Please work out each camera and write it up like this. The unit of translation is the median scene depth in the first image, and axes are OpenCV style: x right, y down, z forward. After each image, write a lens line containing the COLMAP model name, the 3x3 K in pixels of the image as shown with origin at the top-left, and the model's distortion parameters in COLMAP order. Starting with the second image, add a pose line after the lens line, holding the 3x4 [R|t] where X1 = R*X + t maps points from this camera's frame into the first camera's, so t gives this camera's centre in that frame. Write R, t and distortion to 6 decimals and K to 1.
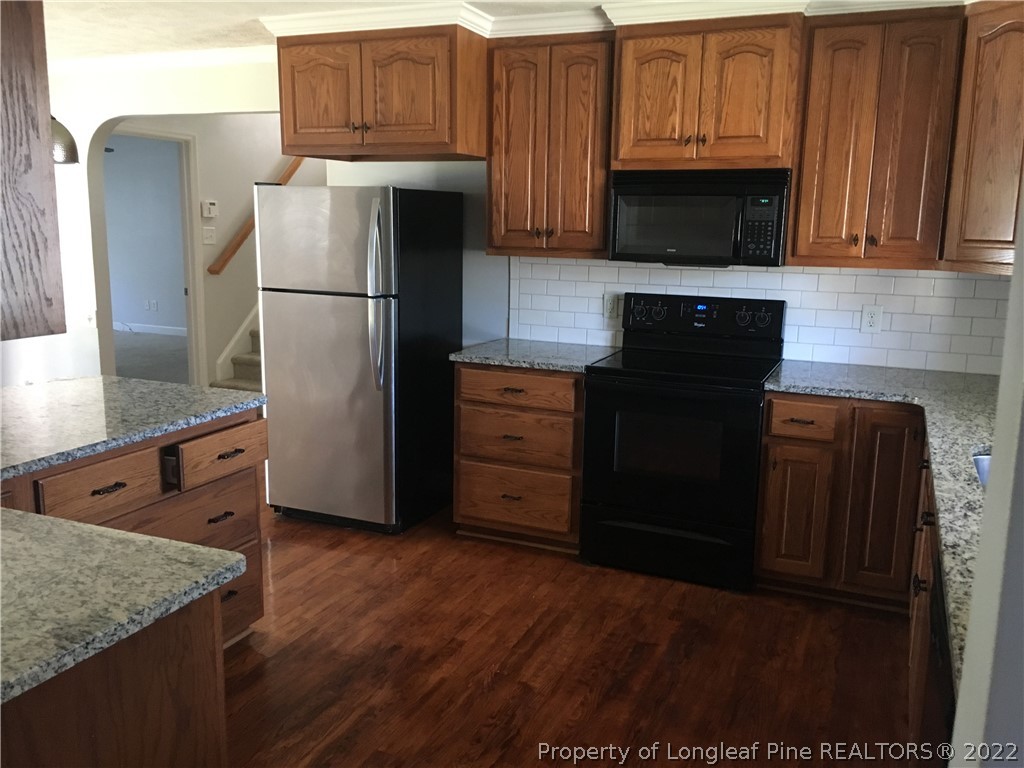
lens RADIAL K [[882.3, 0, 518.4], [0, 882.3, 384.2], [0, 0, 1]] dist [0.104425, -0.143220]
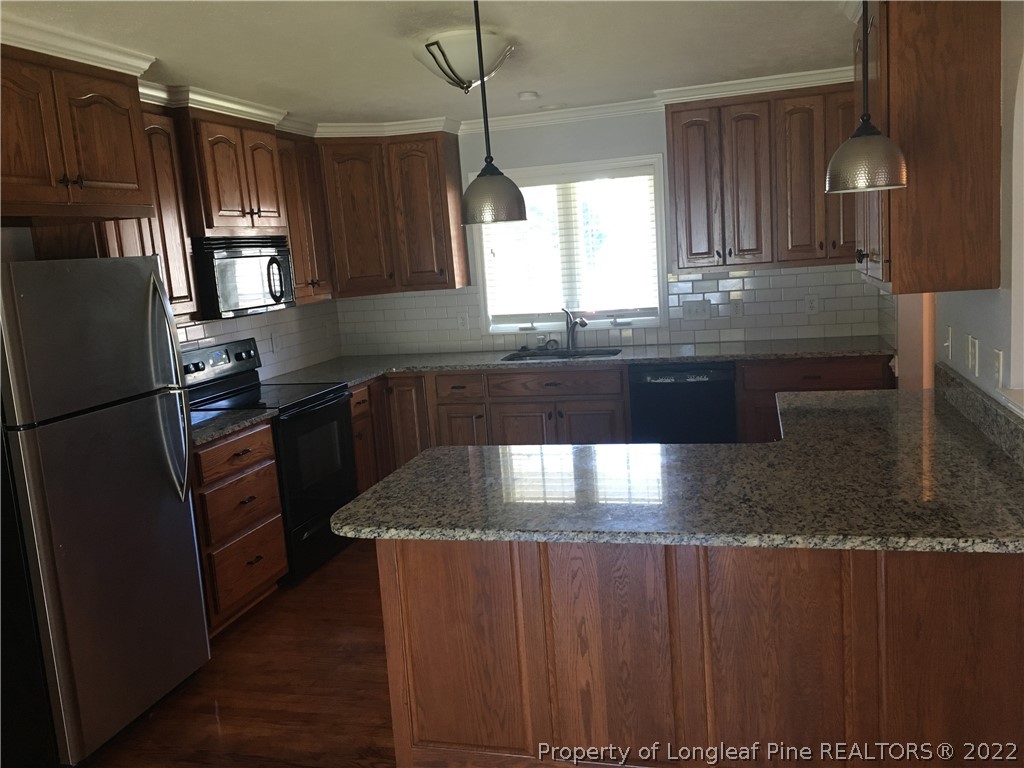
lens RADIAL K [[882.3, 0, 518.4], [0, 882.3, 384.2], [0, 0, 1]] dist [0.104425, -0.143220]
pose [[-0.155813, -0.159736, 0.974785, -1.007295], [0.250808, 0.948100, 0.195454, -0.182612], [-0.955415, 0.274938, -0.107663, 0.780868]]
